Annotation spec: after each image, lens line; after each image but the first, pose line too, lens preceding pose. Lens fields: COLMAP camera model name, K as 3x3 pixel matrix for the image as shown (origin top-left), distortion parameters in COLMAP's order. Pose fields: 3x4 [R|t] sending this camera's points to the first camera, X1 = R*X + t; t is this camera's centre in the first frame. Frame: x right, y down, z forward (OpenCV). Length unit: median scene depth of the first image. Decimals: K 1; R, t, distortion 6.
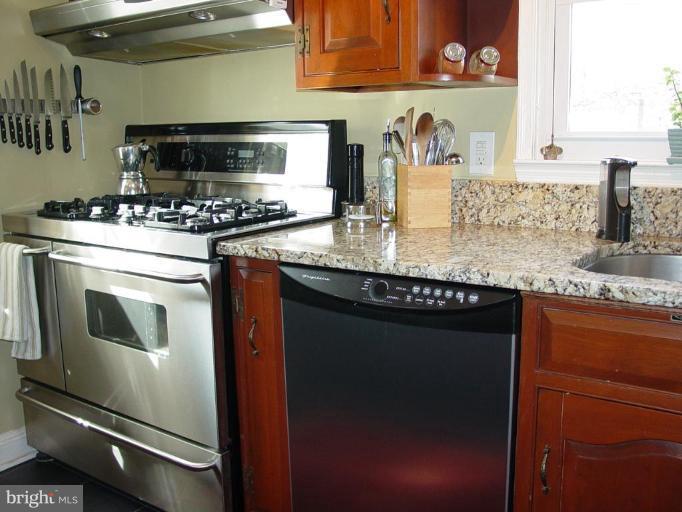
lens RADIAL K [[681.1, 0, 338.4], [0, 681.1, 250.5], [0, 0, 1]] dist [-0.107344, 0.000000]
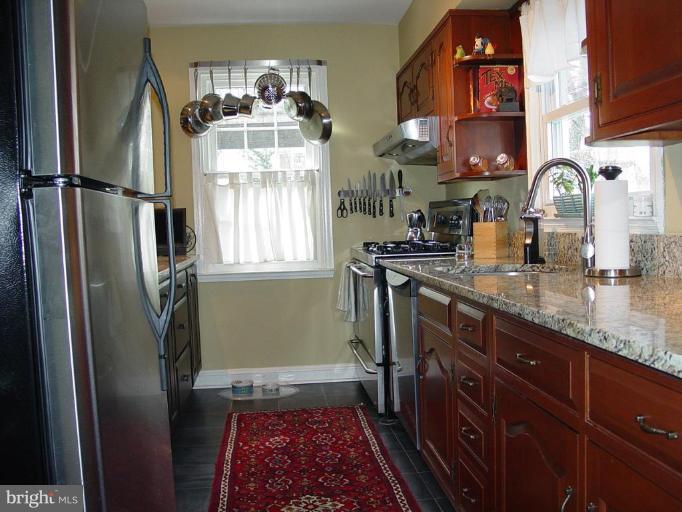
lens RADIAL K [[681.1, 0, 343.7], [0, 681.1, 254.6], [0, 0, 1]] dist [-0.107344, 0.000000]
pose [[0.646889, 0.029896, -0.761998, 1.264872], [-0.107496, 0.992829, -0.052305, 0.091143], [0.754969, 0.115747, 0.645464, -0.401917]]
